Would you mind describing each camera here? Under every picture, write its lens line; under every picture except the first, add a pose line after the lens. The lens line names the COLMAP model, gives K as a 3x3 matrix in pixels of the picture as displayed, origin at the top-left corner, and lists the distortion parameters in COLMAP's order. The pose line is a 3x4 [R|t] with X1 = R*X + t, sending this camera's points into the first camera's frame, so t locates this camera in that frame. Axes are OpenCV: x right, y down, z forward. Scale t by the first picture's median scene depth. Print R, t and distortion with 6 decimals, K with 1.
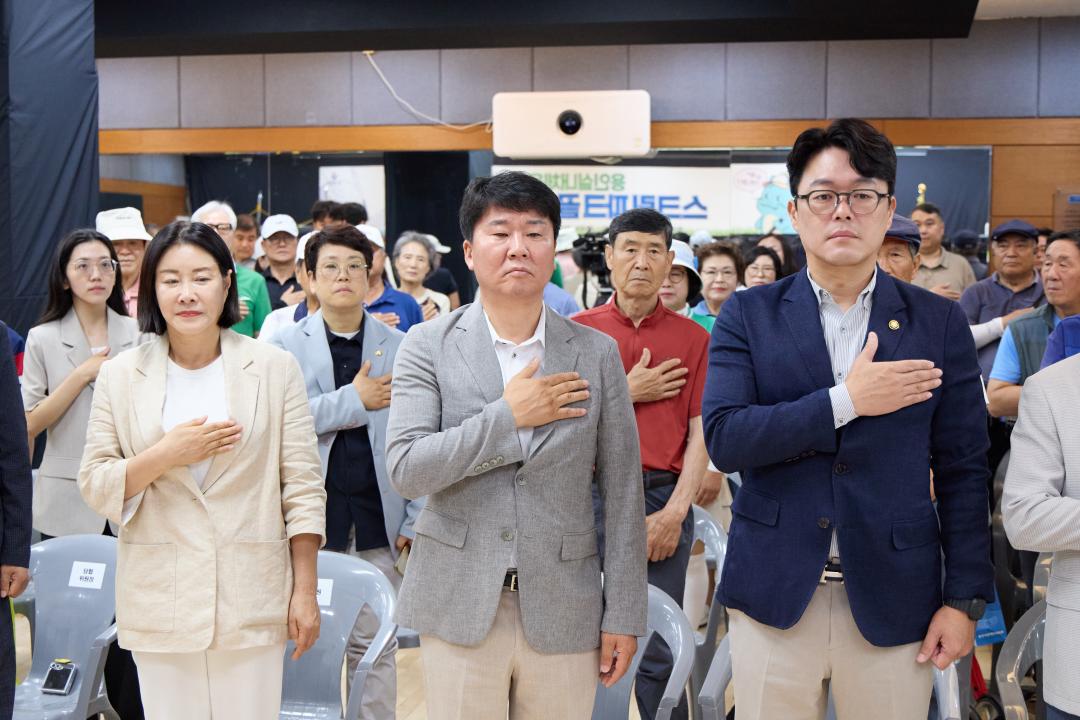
lens RADIAL K [[1532.8, 0, 533.2], [0, 1532.8, 363.1], [0, 0, 1]] dist [-0.062135, 0.000000]
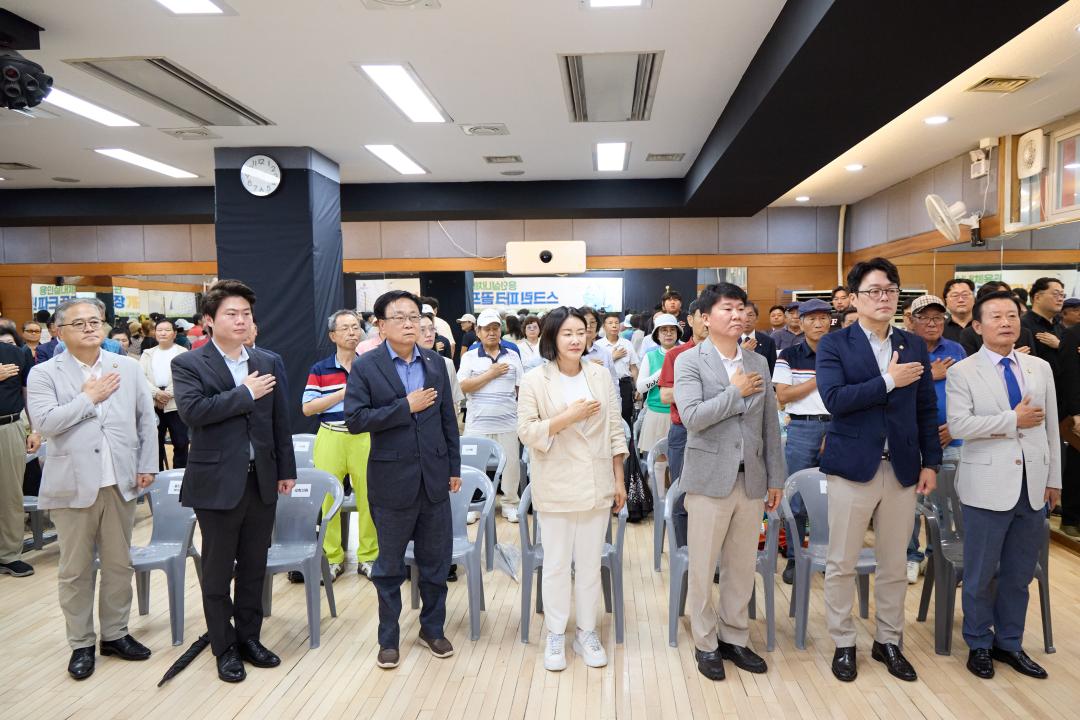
lens RADIAL K [[784.8, 0, 552.4], [0, 784.8, 371.5], [0, 0, 1]] dist [-0.009963, 0.008060]
pose [[0.980539, -0.028746, 0.194207, -0.481775], [0.030394, 0.999523, -0.005513, 0.002841], [-0.193956, 0.011308, 0.980945, -0.055886]]
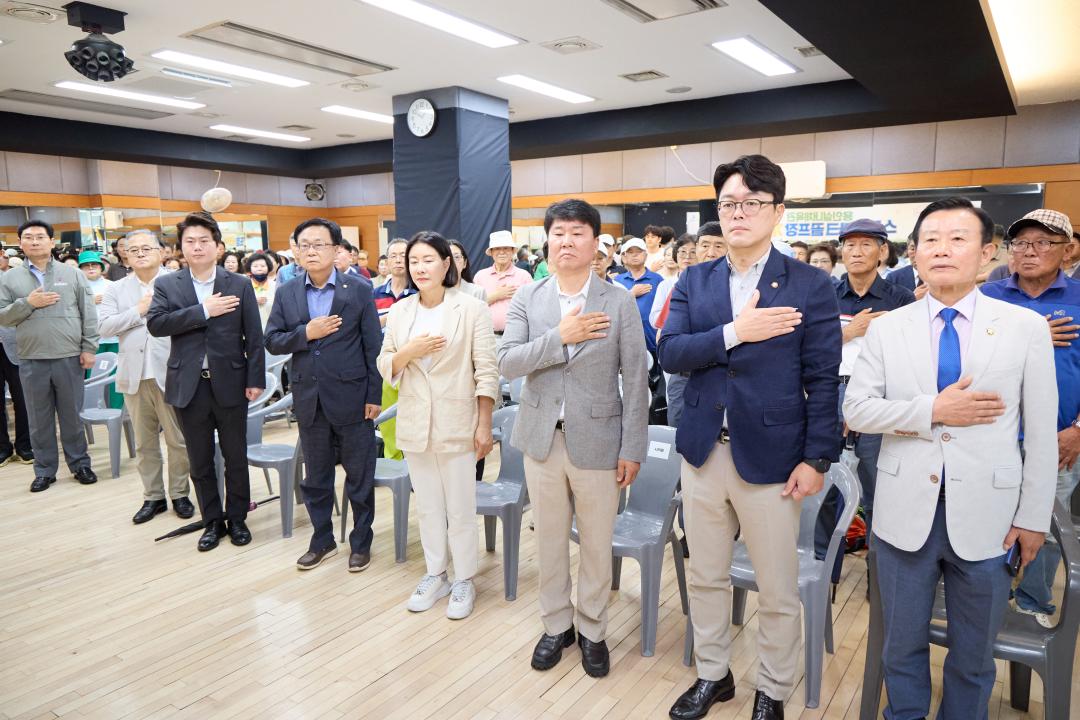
lens RADIAL K [[738.5, 0, 562.3], [0, 738.5, 367.1], [0, 0, 1]] dist [0.004096, -0.009301]
pose [[0.937053, 0.039733, -0.346918, 0.282031], [-0.013939, 0.996970, 0.076534, 0.004266], [0.348908, -0.066881, 0.934768, 0.184322]]
